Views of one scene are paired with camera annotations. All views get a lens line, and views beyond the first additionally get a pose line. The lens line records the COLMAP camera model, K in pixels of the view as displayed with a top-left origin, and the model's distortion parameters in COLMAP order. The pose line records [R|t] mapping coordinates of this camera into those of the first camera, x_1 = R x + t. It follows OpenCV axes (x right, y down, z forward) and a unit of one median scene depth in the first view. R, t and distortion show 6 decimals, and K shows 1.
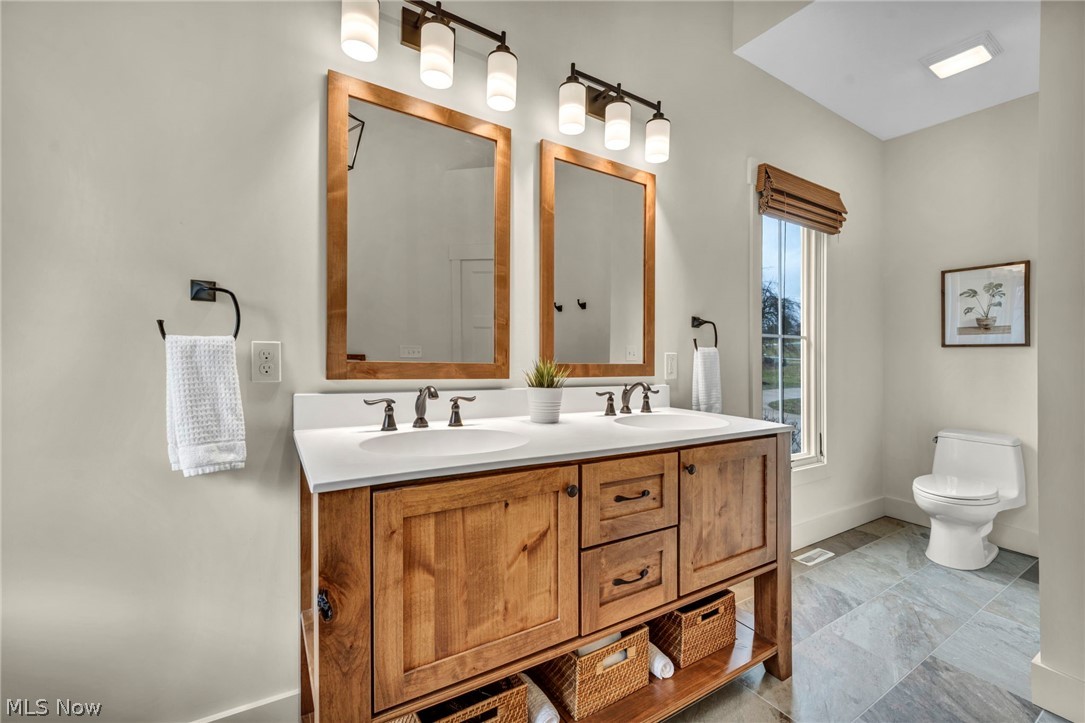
lens RADIAL K [[446.8, 0, 543.3], [0, 446.8, 360.3], [0, 0, 1]] dist [0.000759, -0.000017]
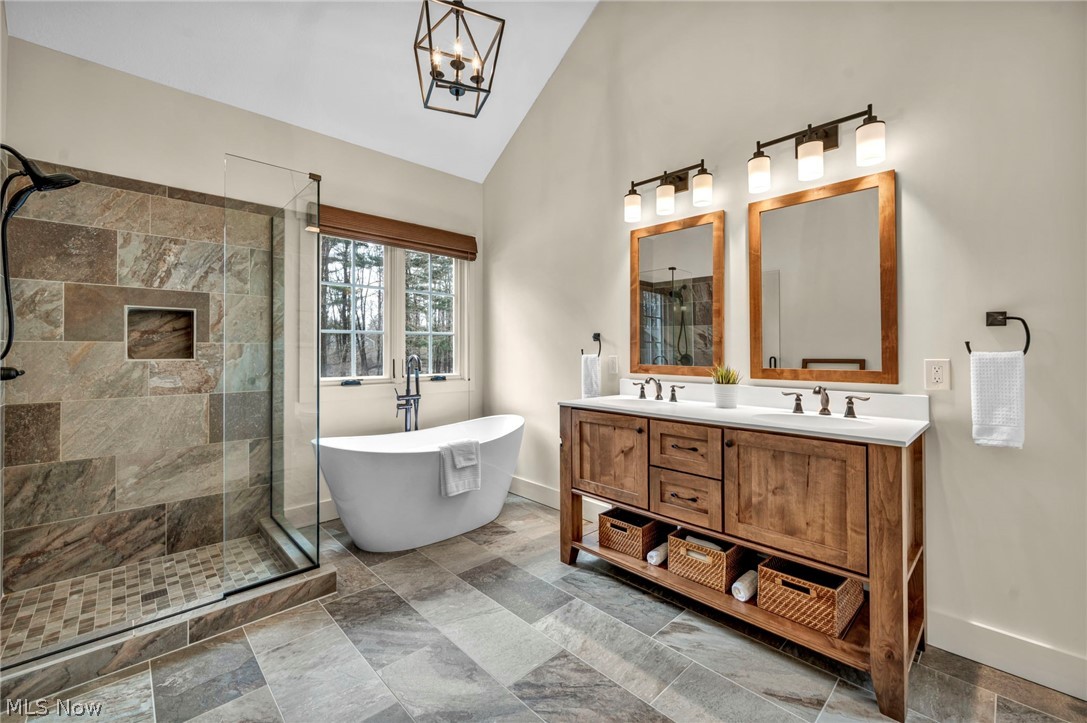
lens RADIAL K [[447.6, 0, 548.5], [0, 447.6, 357.5], [0, 0, 1]] dist [0.000759, -0.000017]
pose [[0.222164, -0.006021, -0.974991, 1.572706], [-0.010308, 0.999911, -0.008523, -0.008170], [0.974955, 0.011944, 0.222082, 0.133295]]
